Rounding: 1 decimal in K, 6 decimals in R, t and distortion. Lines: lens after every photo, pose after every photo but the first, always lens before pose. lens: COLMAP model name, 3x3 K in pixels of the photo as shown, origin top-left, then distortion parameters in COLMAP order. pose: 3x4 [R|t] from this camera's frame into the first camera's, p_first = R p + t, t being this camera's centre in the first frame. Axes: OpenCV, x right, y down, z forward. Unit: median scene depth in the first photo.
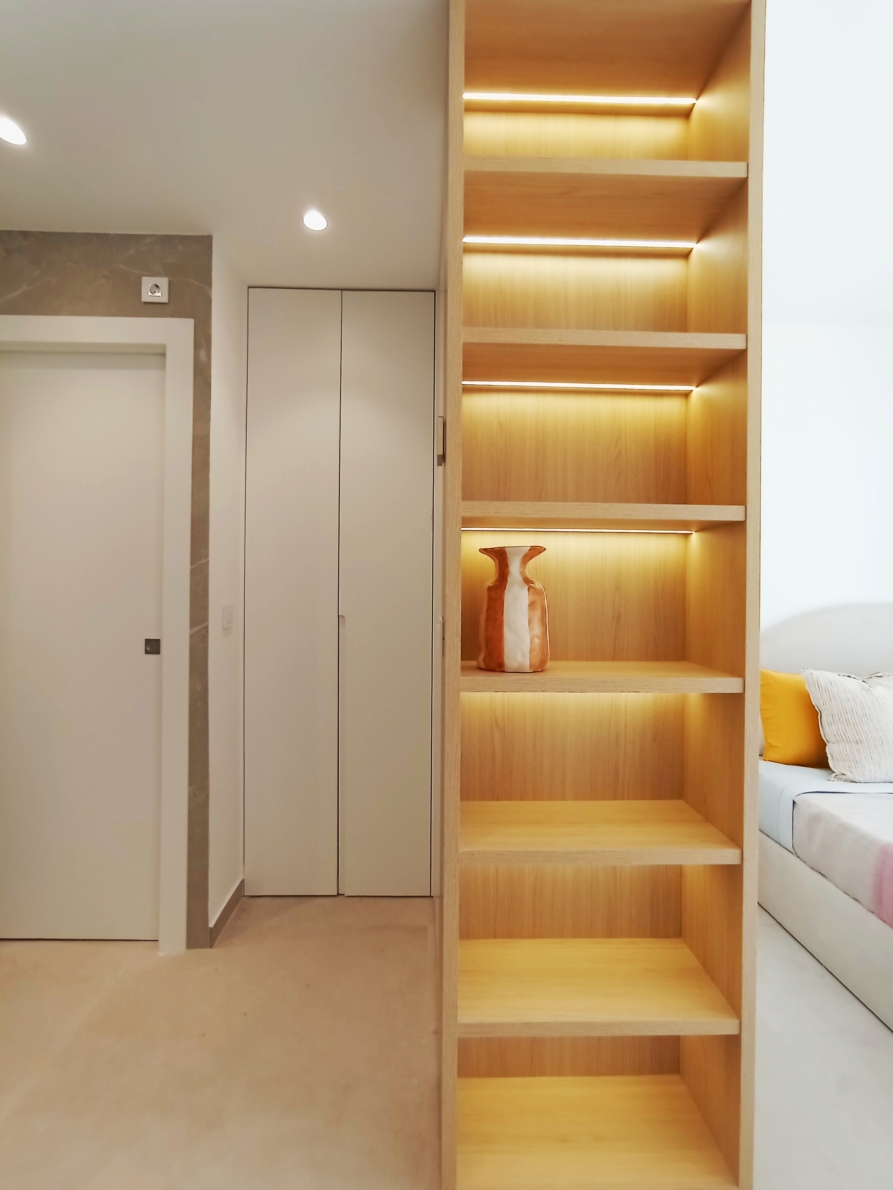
lens RADIAL K [[544.6, 0, 448.7], [0, 544.6, 588.6], [0, 0, 1]] dist [-0.039309, 0.021210]
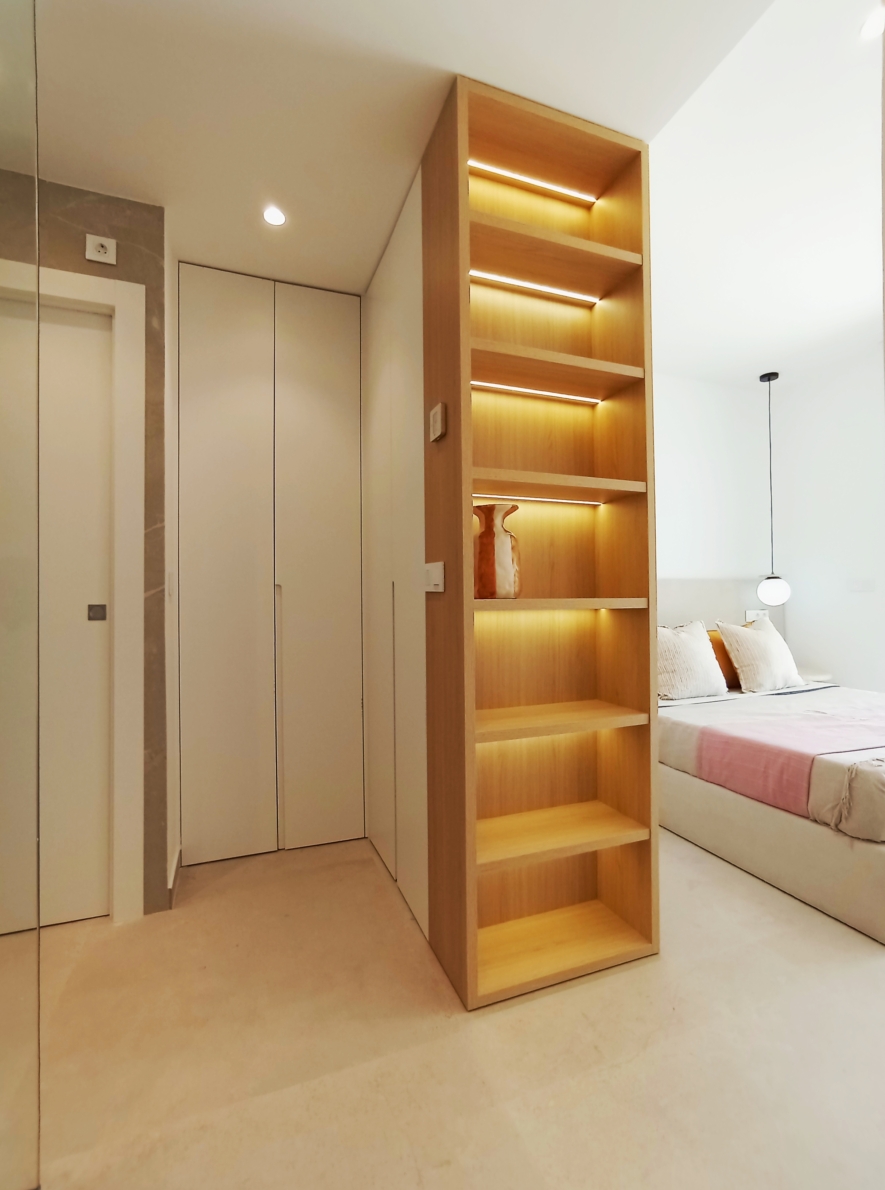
lens RADIAL K [[551.9, 0, 442.5], [0, 551.9, 595.0], [0, 0, 1]] dist [-0.044238, 0.022343]
pose [[0.940085, -0.015535, 0.340587, -0.306047], [0.018312, 0.999820, -0.004939, 0.095178], [-0.340449, 0.010880, 0.940200, -0.142811]]
